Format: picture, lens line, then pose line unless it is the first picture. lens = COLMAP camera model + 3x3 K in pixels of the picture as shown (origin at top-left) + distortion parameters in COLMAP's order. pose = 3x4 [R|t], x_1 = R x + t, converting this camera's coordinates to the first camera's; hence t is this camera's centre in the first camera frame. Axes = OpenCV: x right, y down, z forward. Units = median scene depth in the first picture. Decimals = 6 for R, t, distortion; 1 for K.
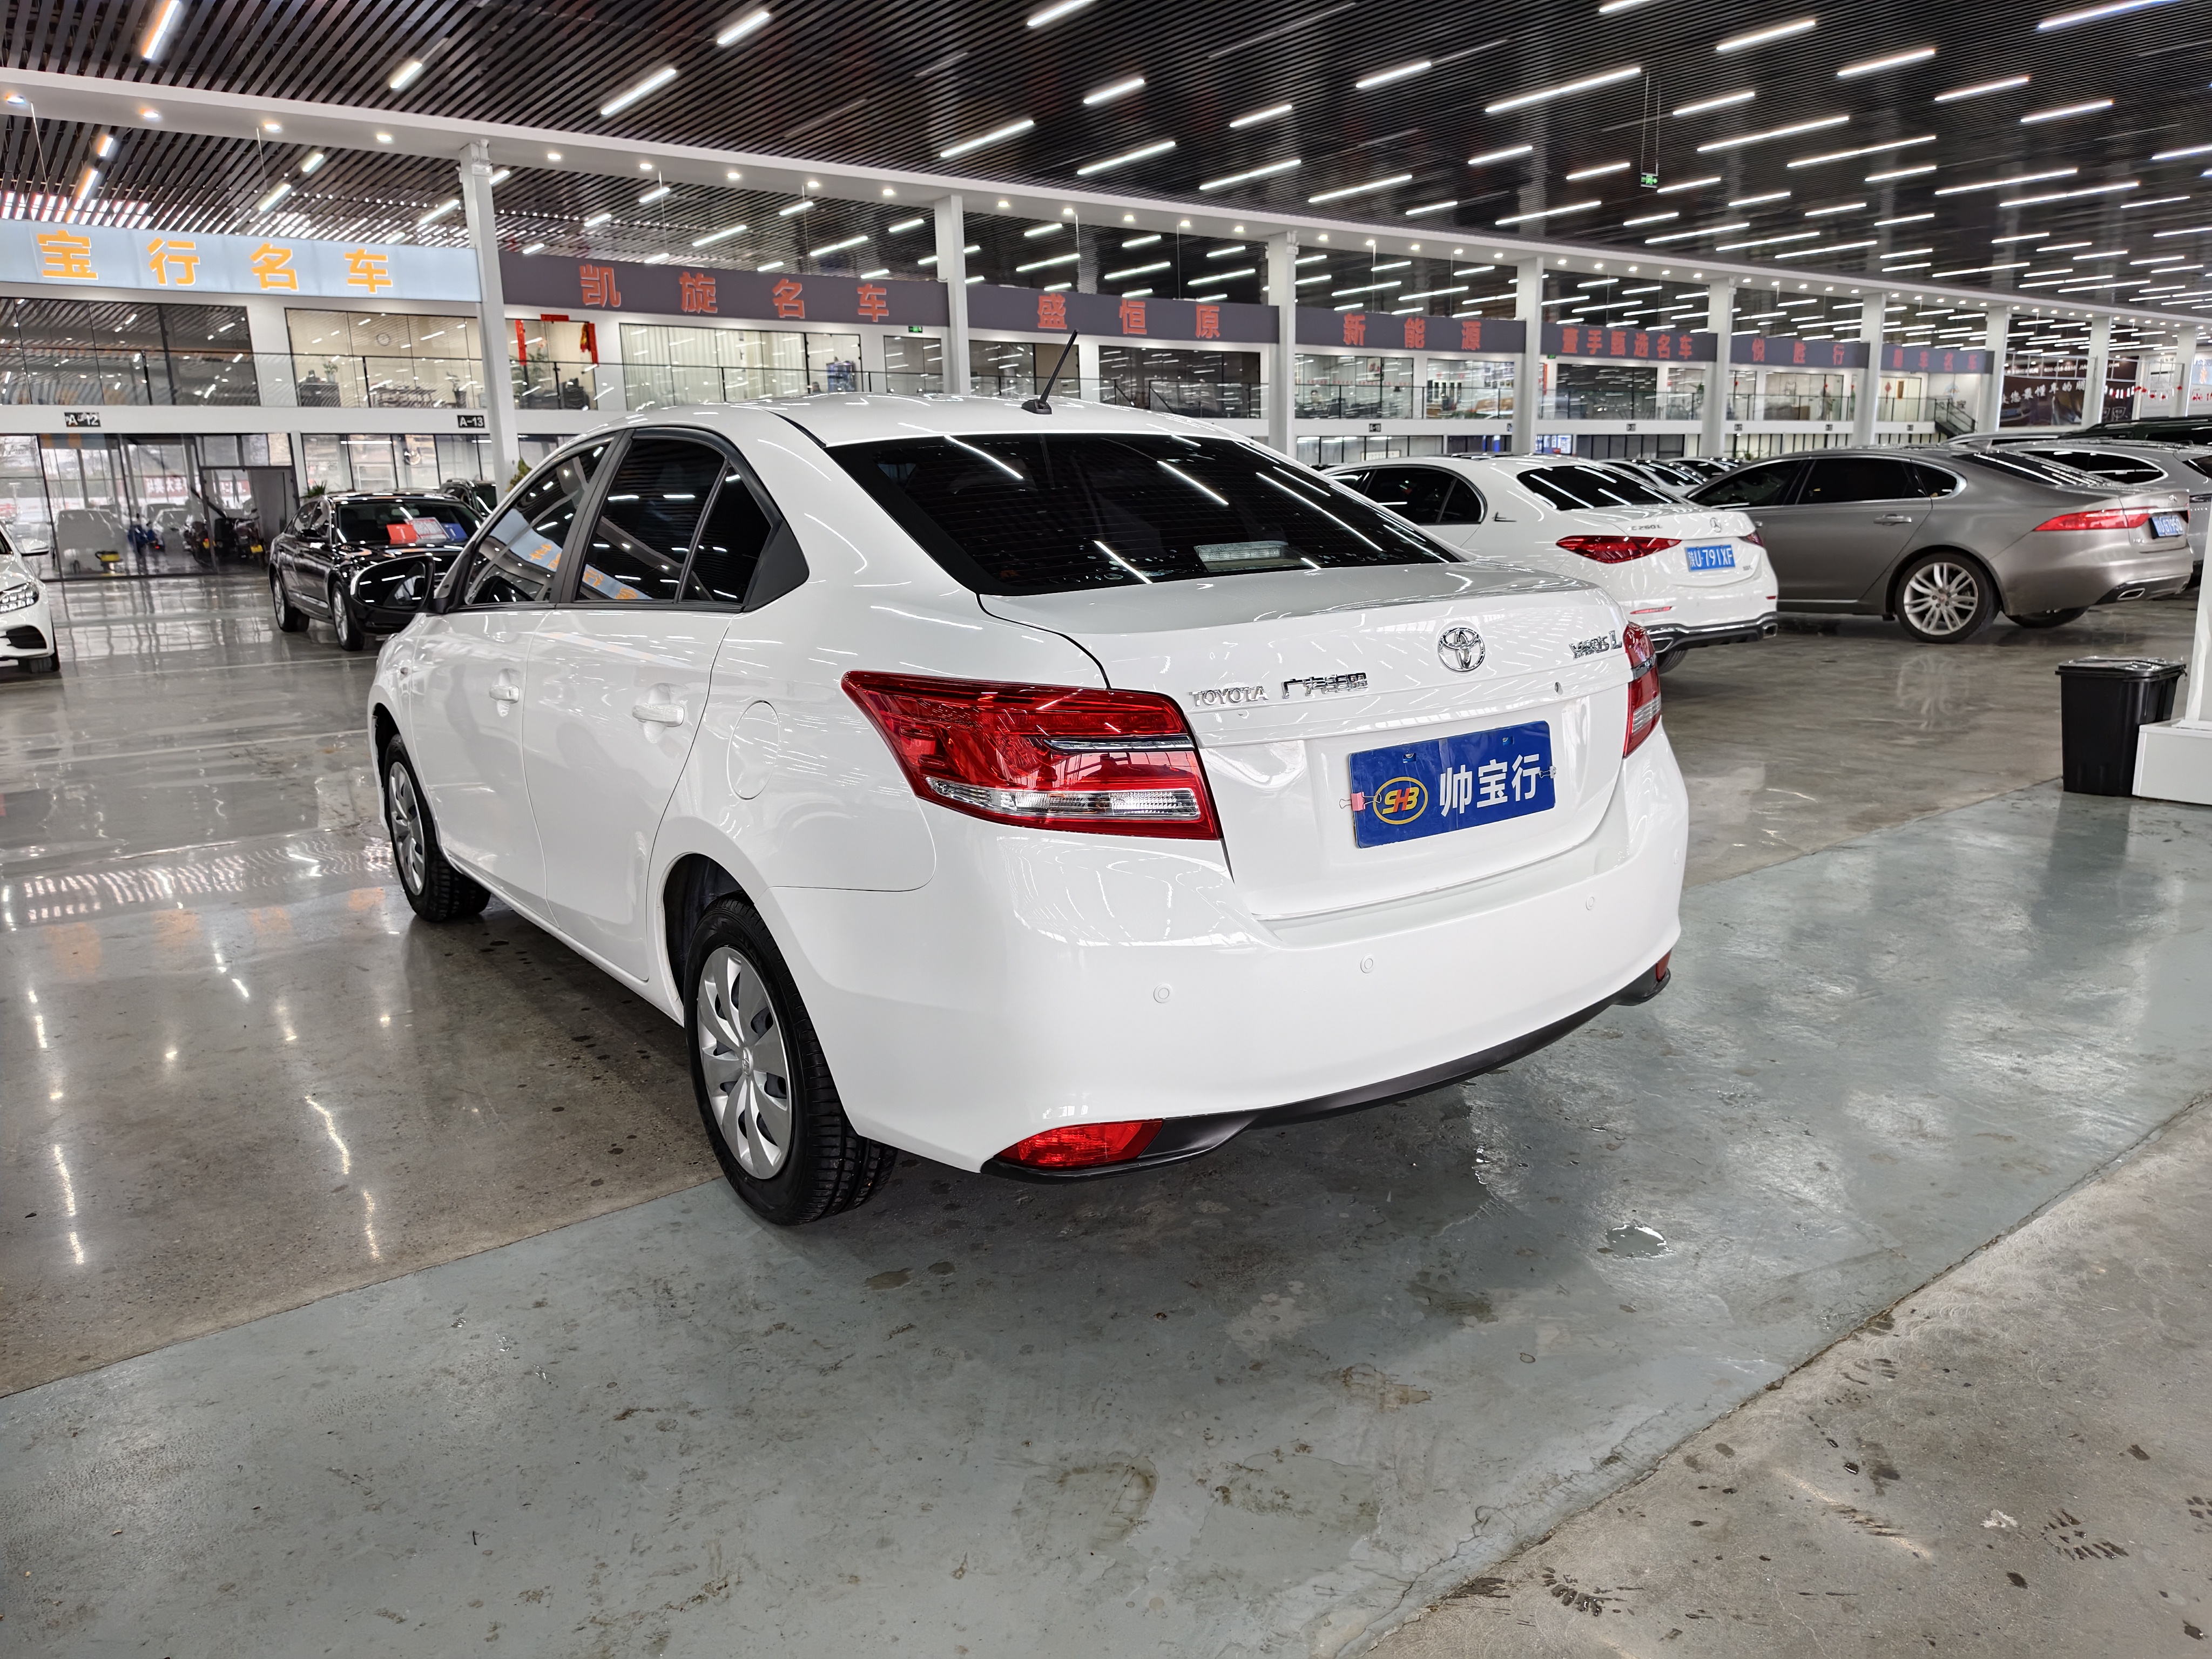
lens RADIAL K [[1522.5, 0, 1112.6], [0, 1522.5, 827.9], [0, 0, 1]] dist [0.026344, -0.027446]
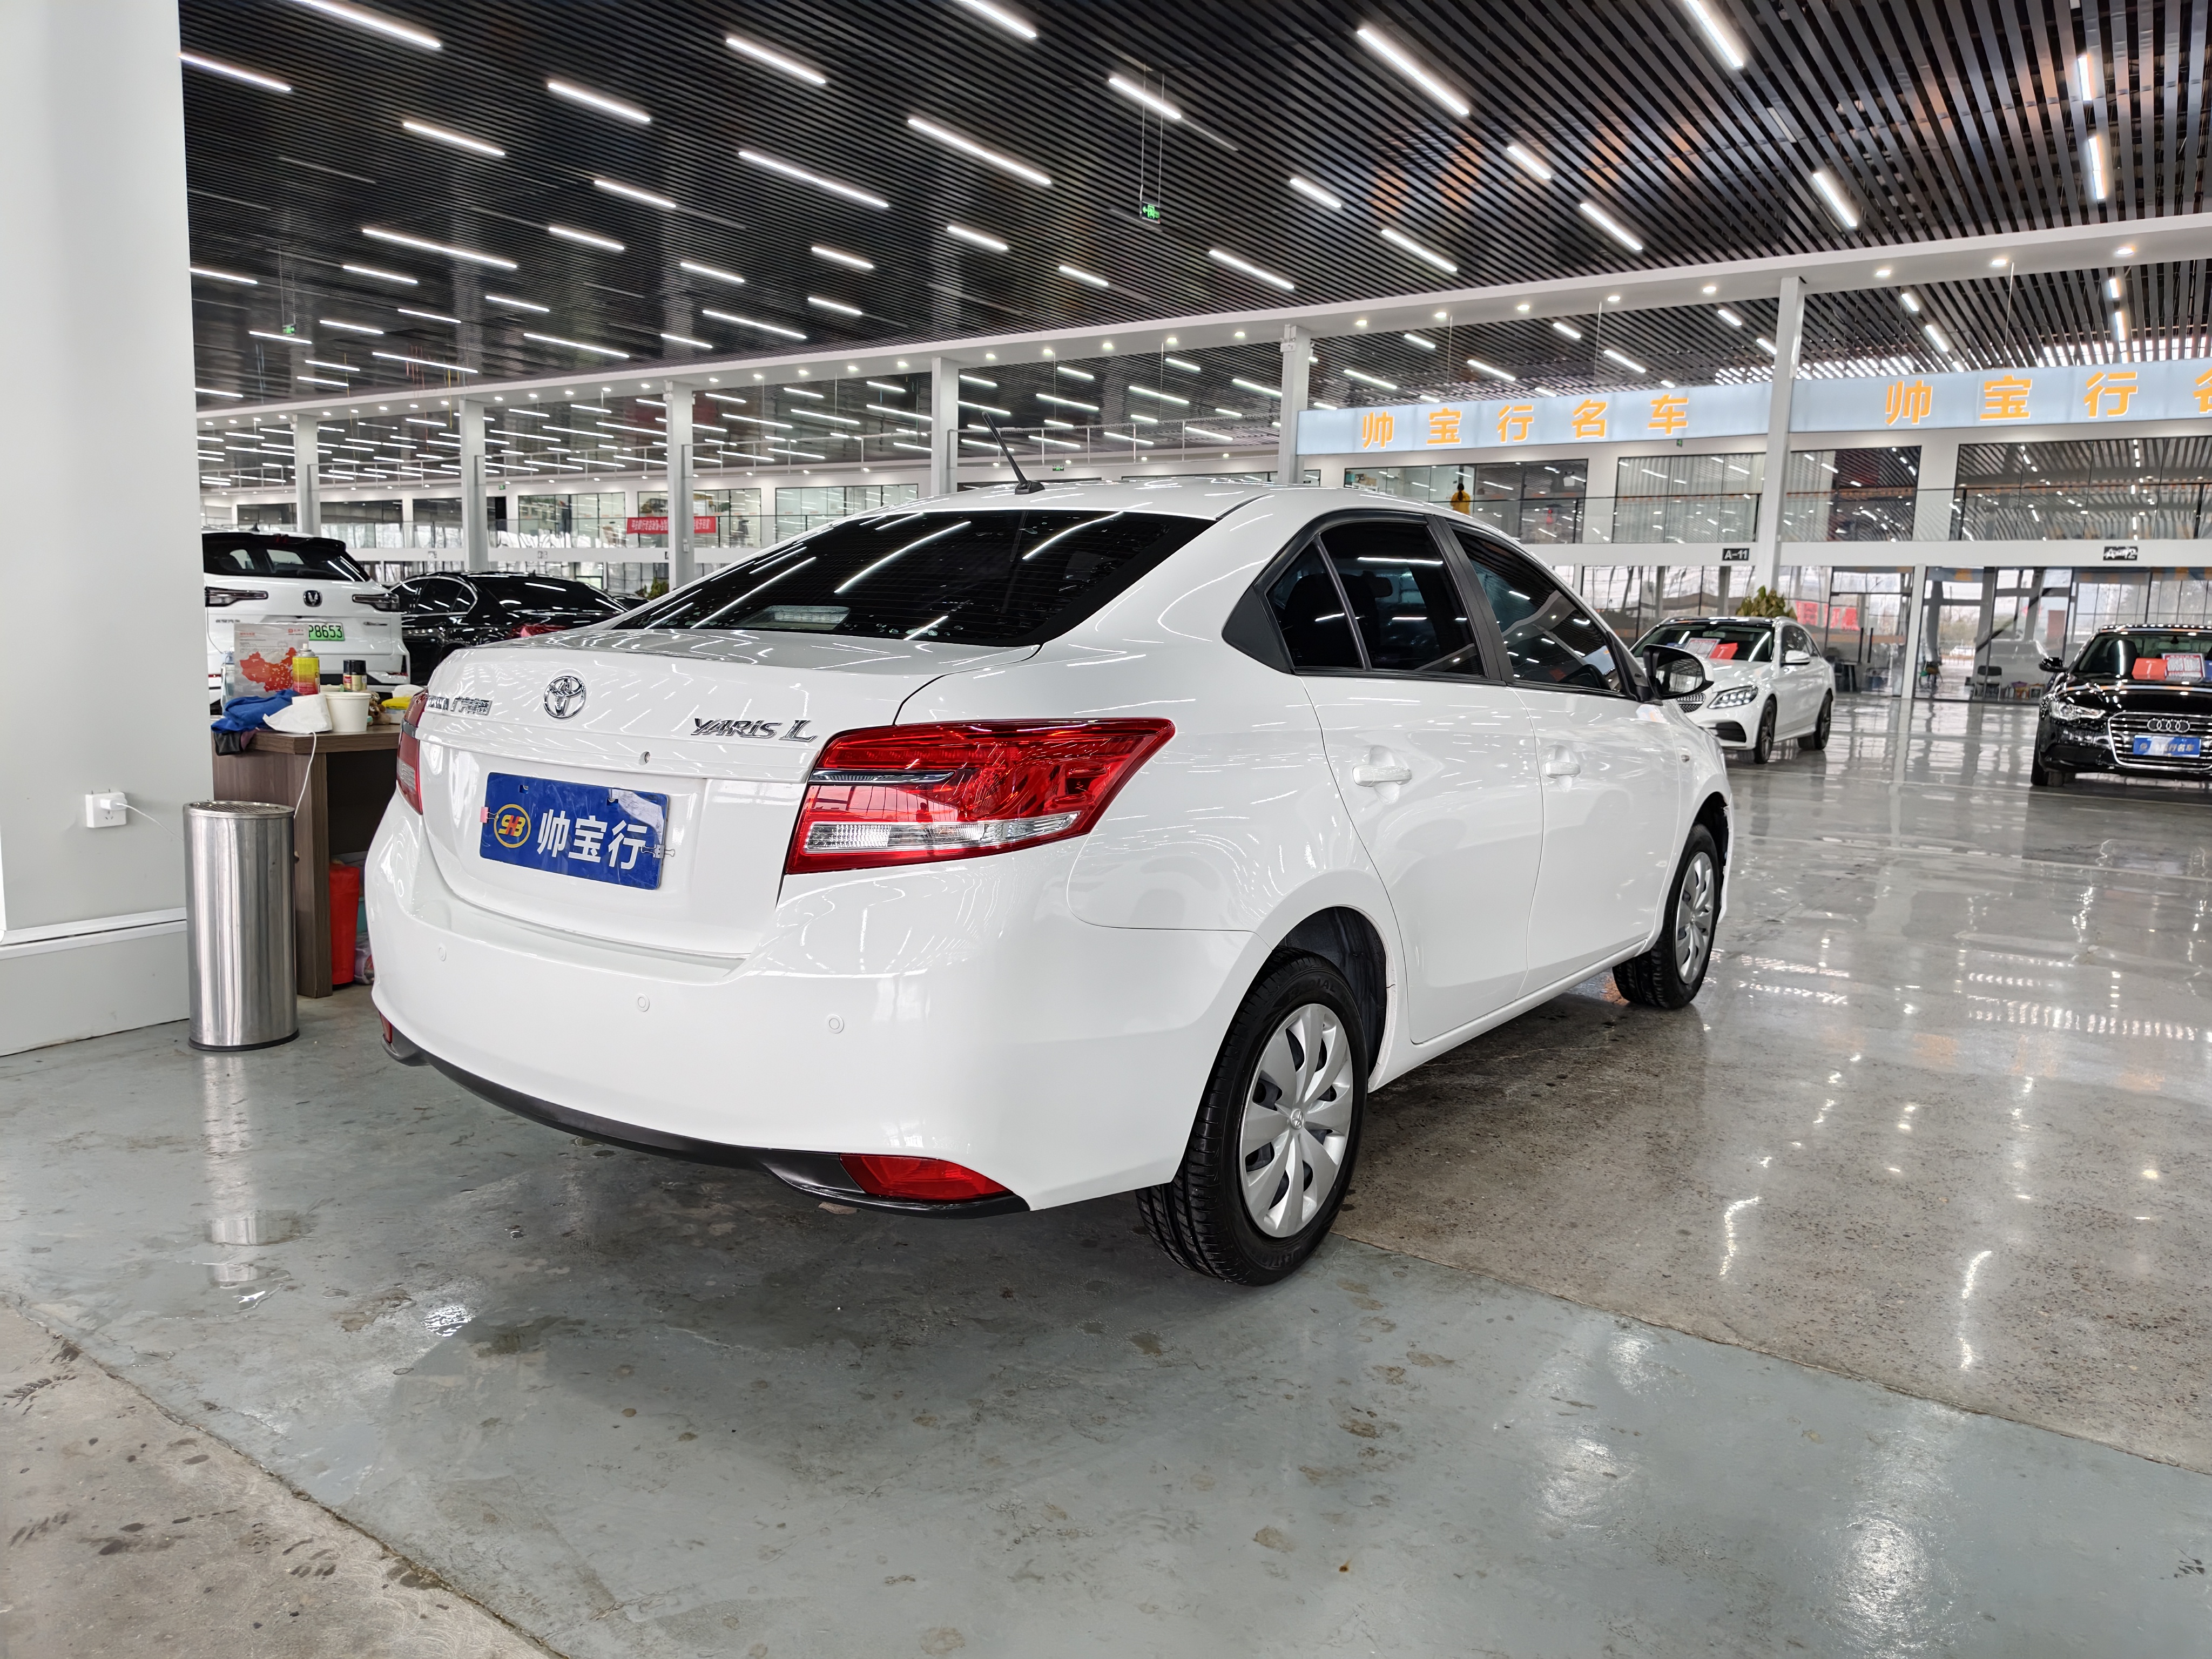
lens RADIAL K [[1522.5, 0, 1112.6], [0, 1522.5, 827.9], [0, 0, 1]] dist [0.026344, -0.027446]
pose [[0.323847, 0.160416, -0.932411, 1.252330], [-0.240719, 0.967059, 0.082770, -0.195453], [0.914974, 0.197644, 0.351794, 0.944555]]
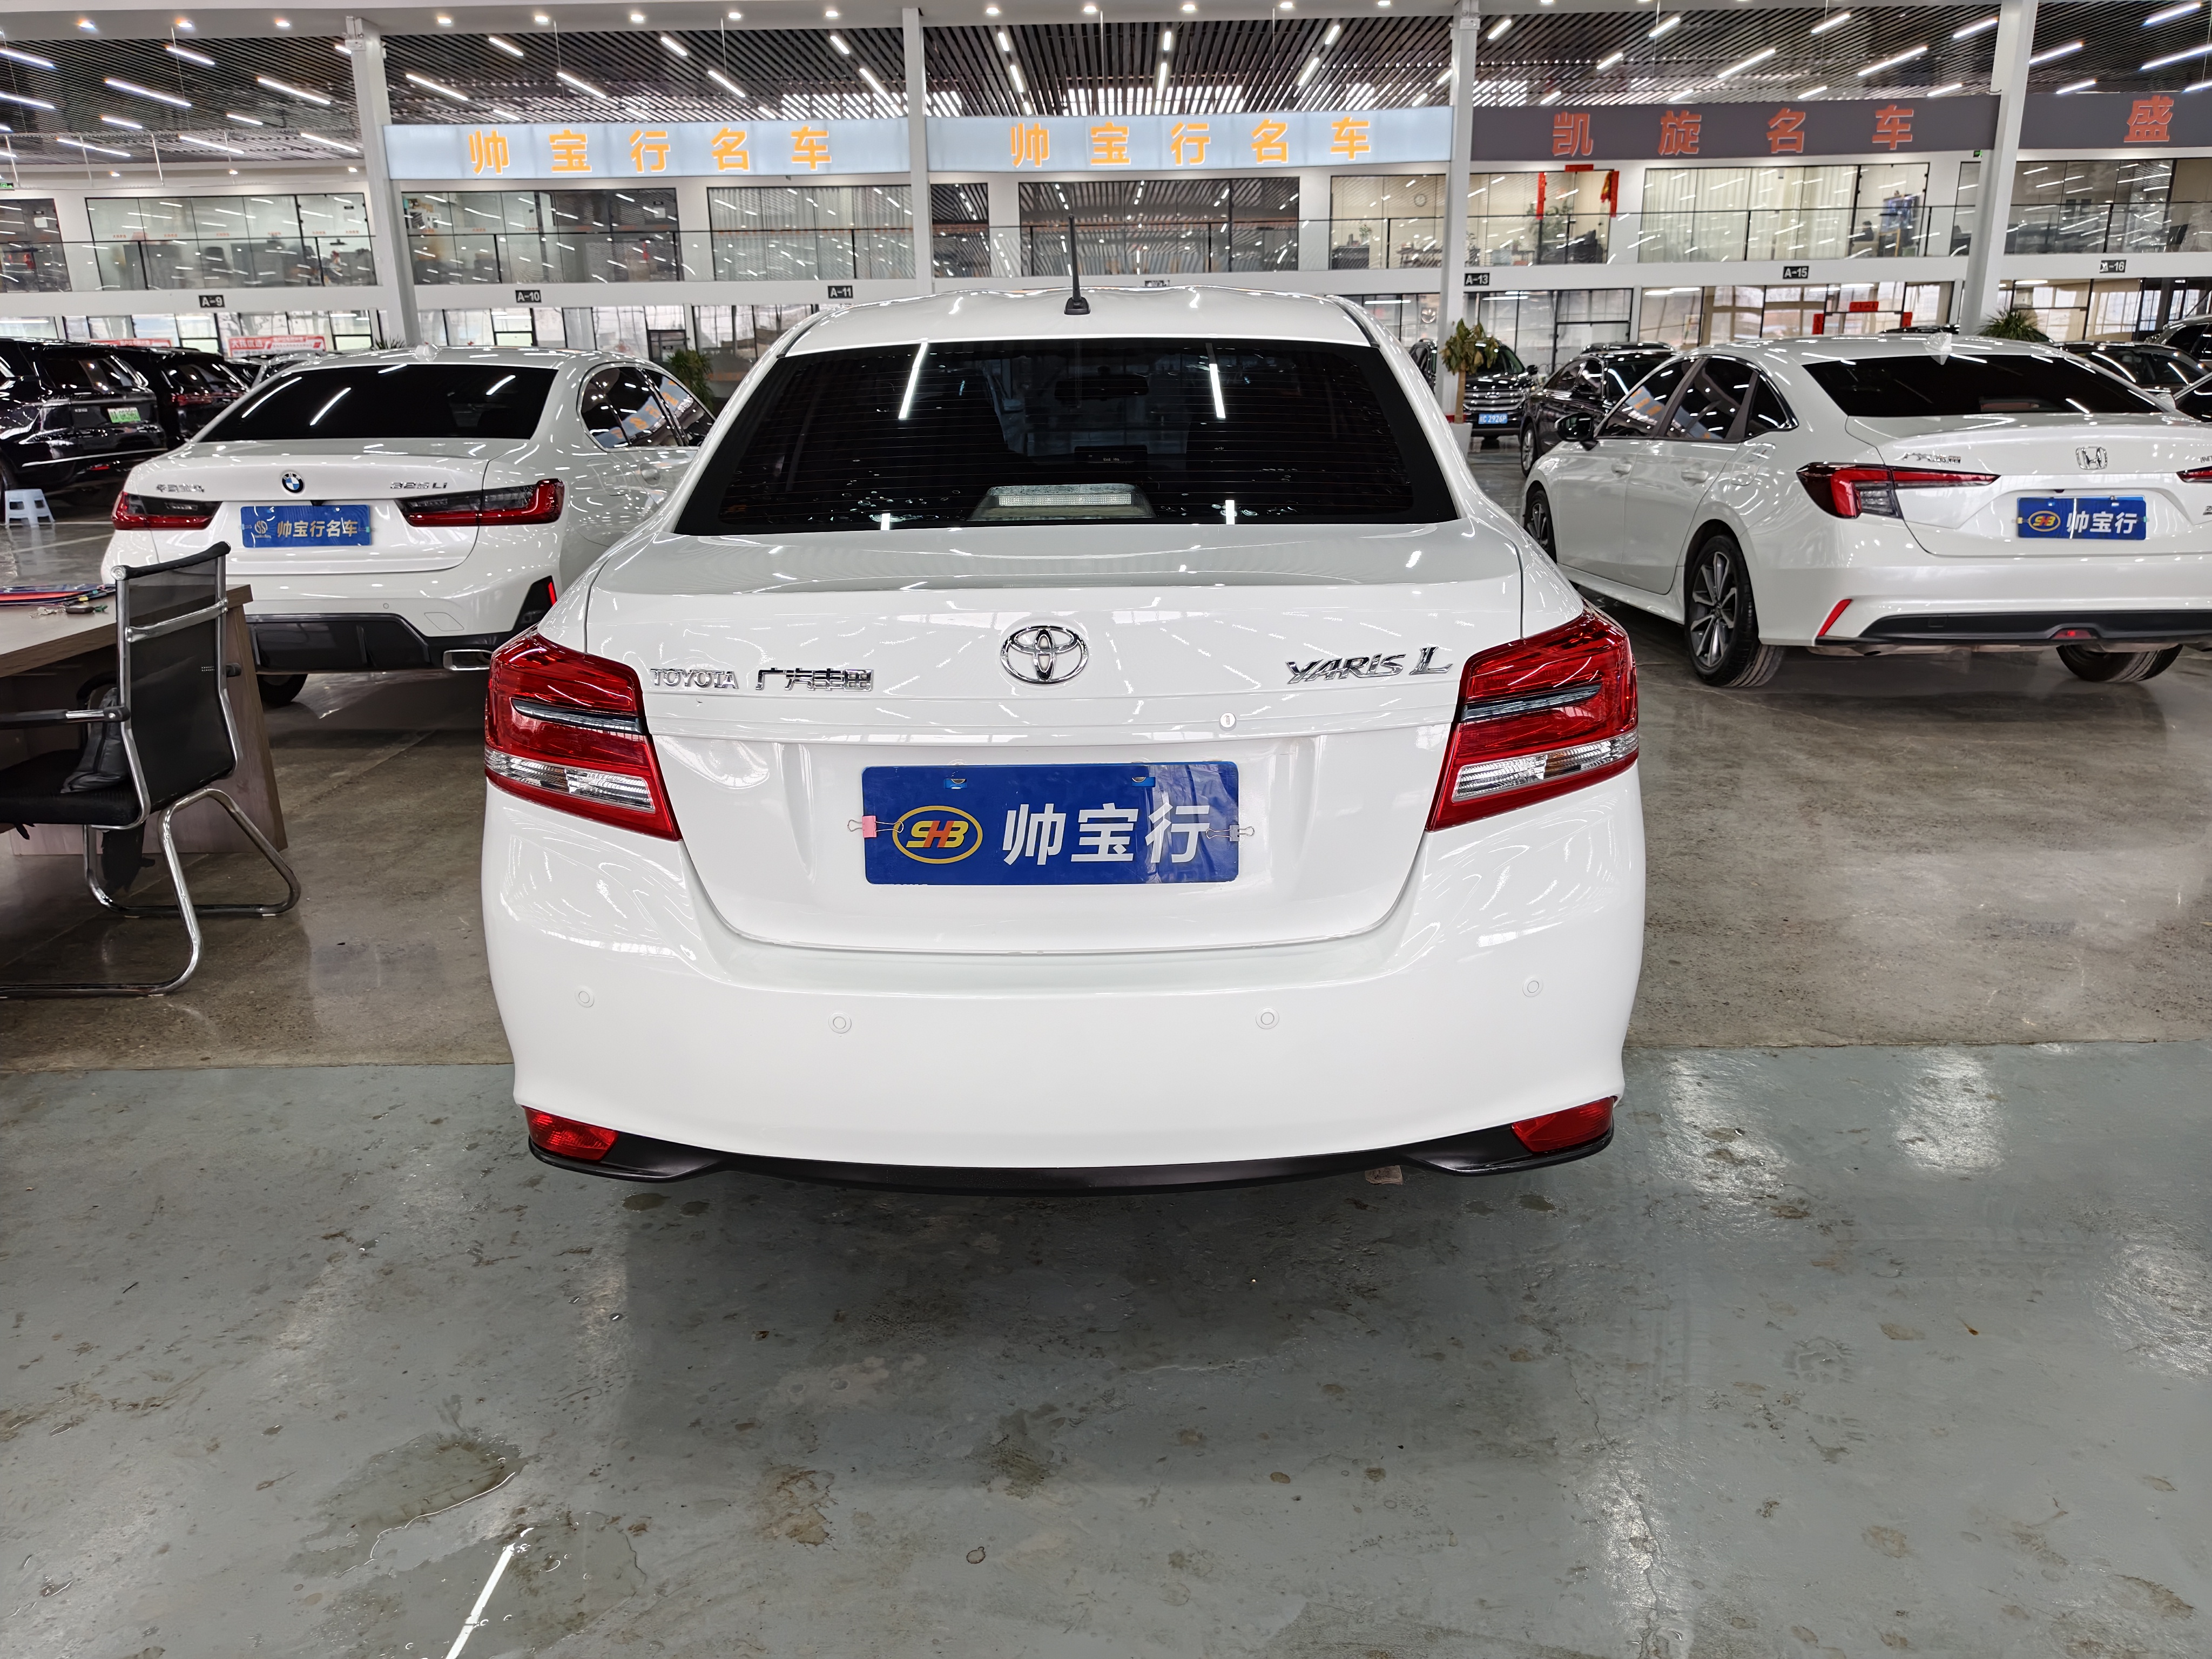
lens RADIAL K [[1526.9, 0, 1111.6], [0, 1526.9, 812.2], [0, 0, 1]] dist [0.031212, -0.023683]
pose [[0.796487, 0.180298, -0.577149, 0.675091], [-0.134509, 0.983424, 0.121589, -0.130026], [0.589505, -0.019212, 0.807537, 0.382622]]
